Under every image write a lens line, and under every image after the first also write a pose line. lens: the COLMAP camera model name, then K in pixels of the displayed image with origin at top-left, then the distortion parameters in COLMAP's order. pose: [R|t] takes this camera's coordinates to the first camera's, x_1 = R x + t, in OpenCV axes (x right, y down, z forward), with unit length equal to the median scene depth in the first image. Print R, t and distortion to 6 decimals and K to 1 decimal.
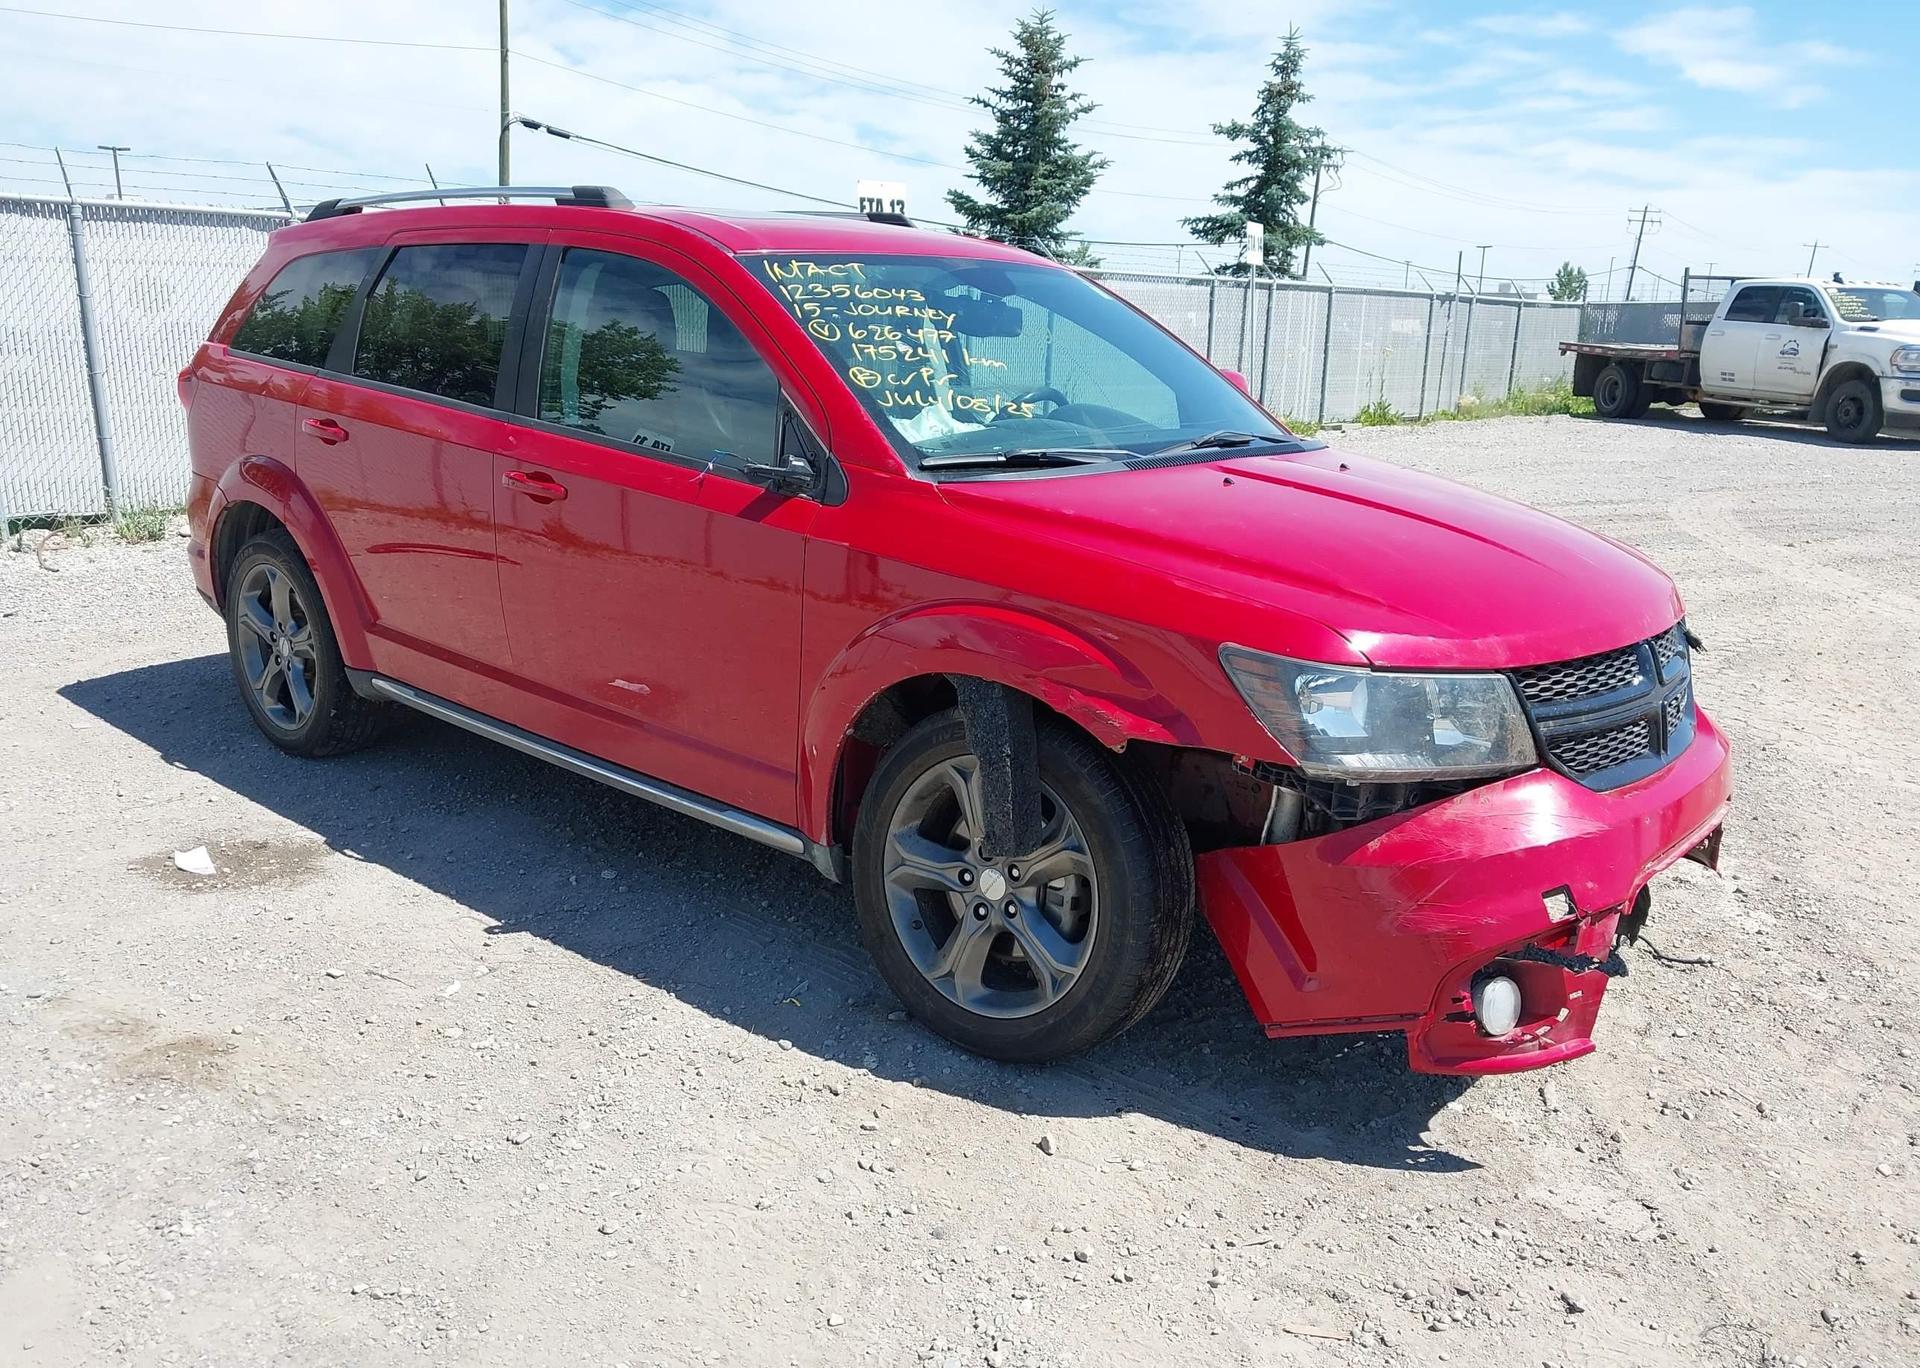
lens RADIAL K [[1507.4, 0, 962.4], [0, 1507.4, 752.8], [0, 0, 1]] dist [0.004233, 0.002481]
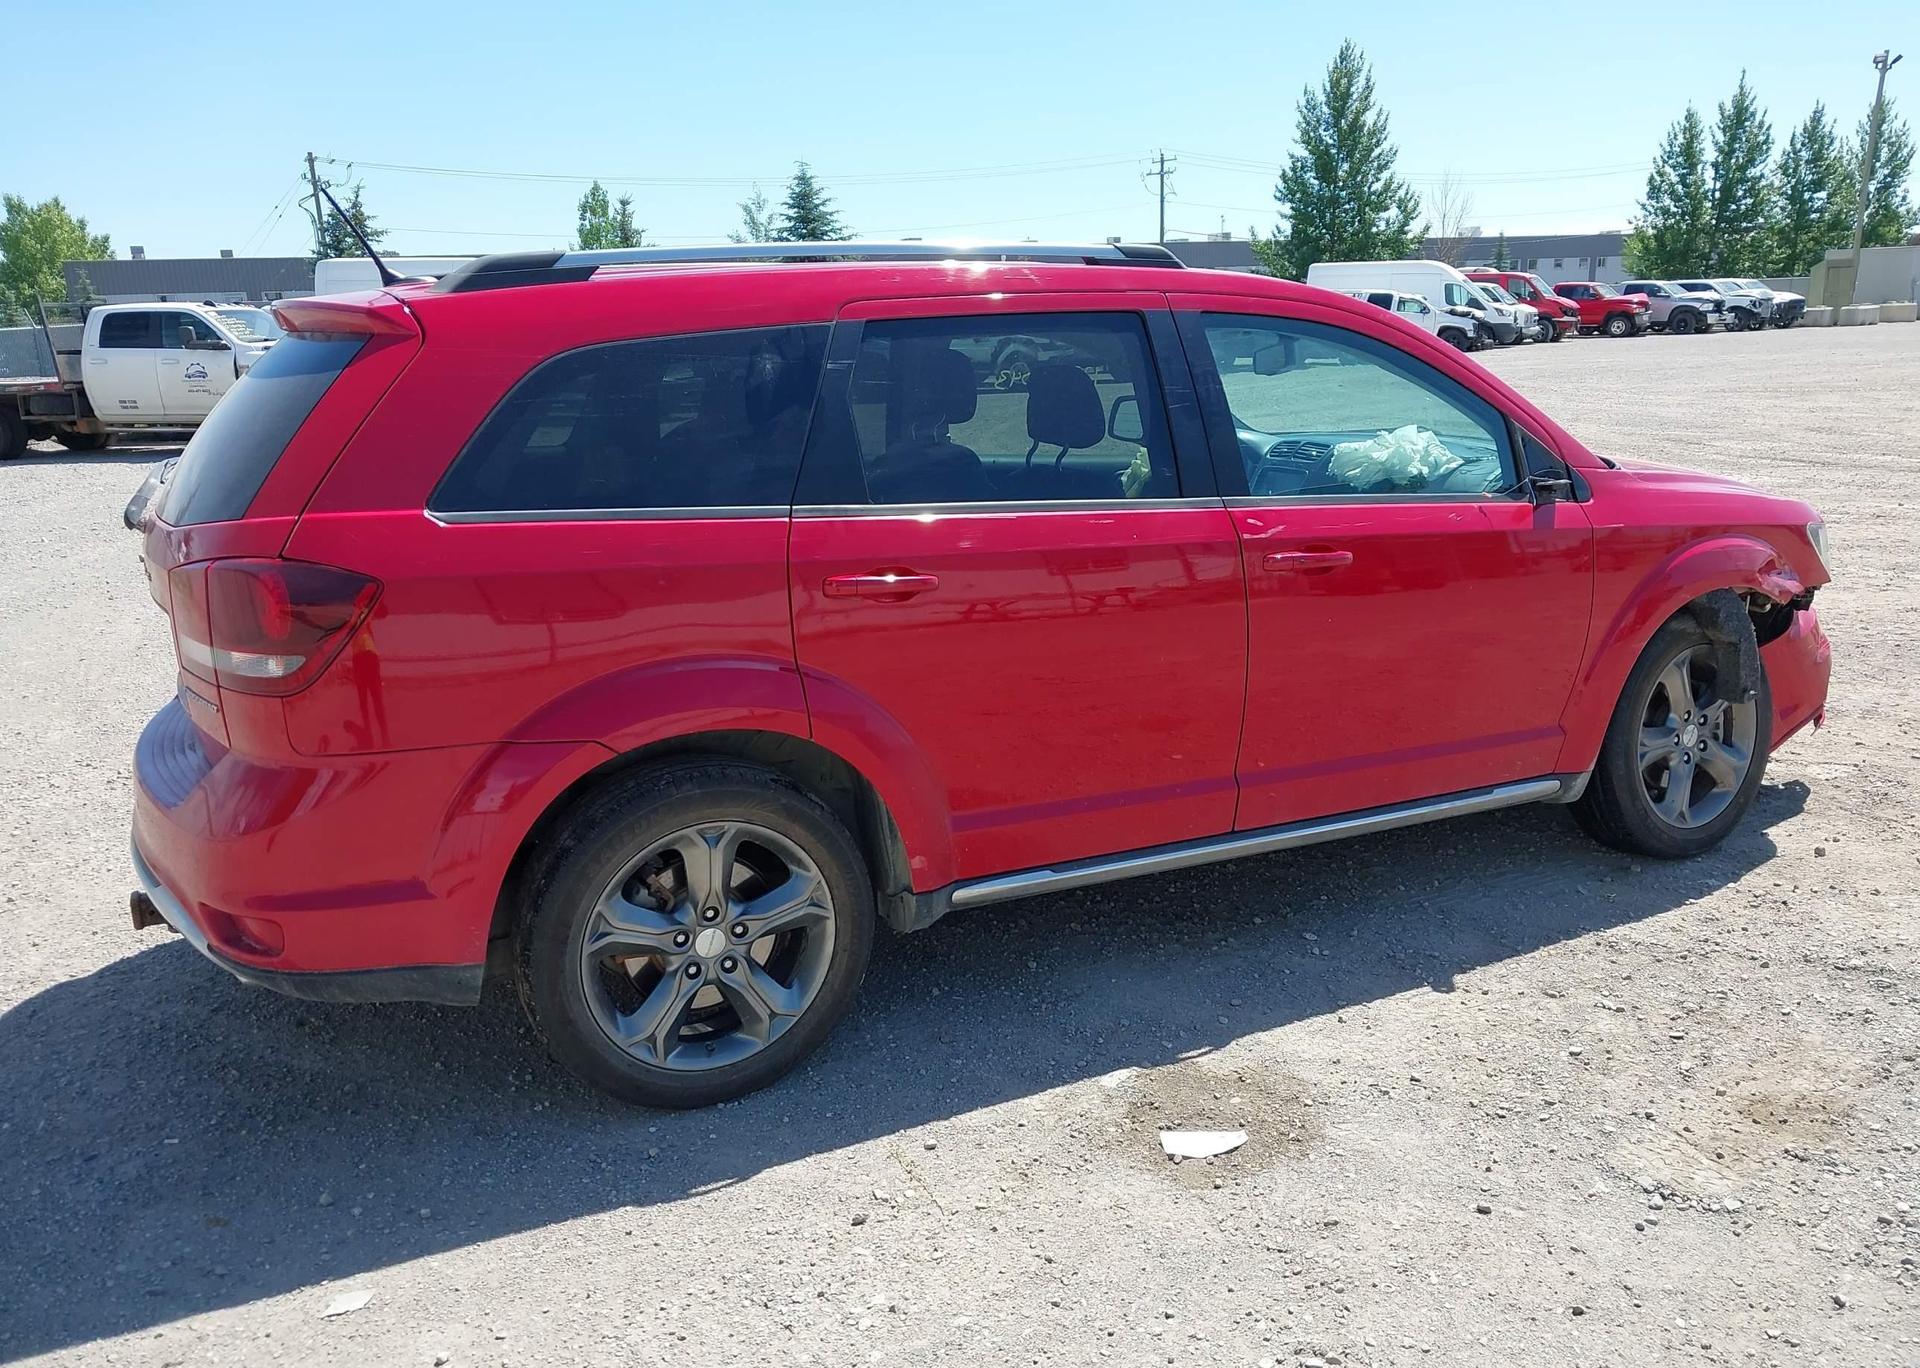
lens RADIAL K [[1507.4, 0, 962.4], [0, 1507.4, 752.8], [0, 0, 1]] dist [0.004233, 0.002481]
pose [[0.384950, -0.292386, 0.875399, -0.213708], [0.301721, 0.936245, 0.180030, -0.051848], [-0.872226, 0.194824, 0.448626, 0.135101]]
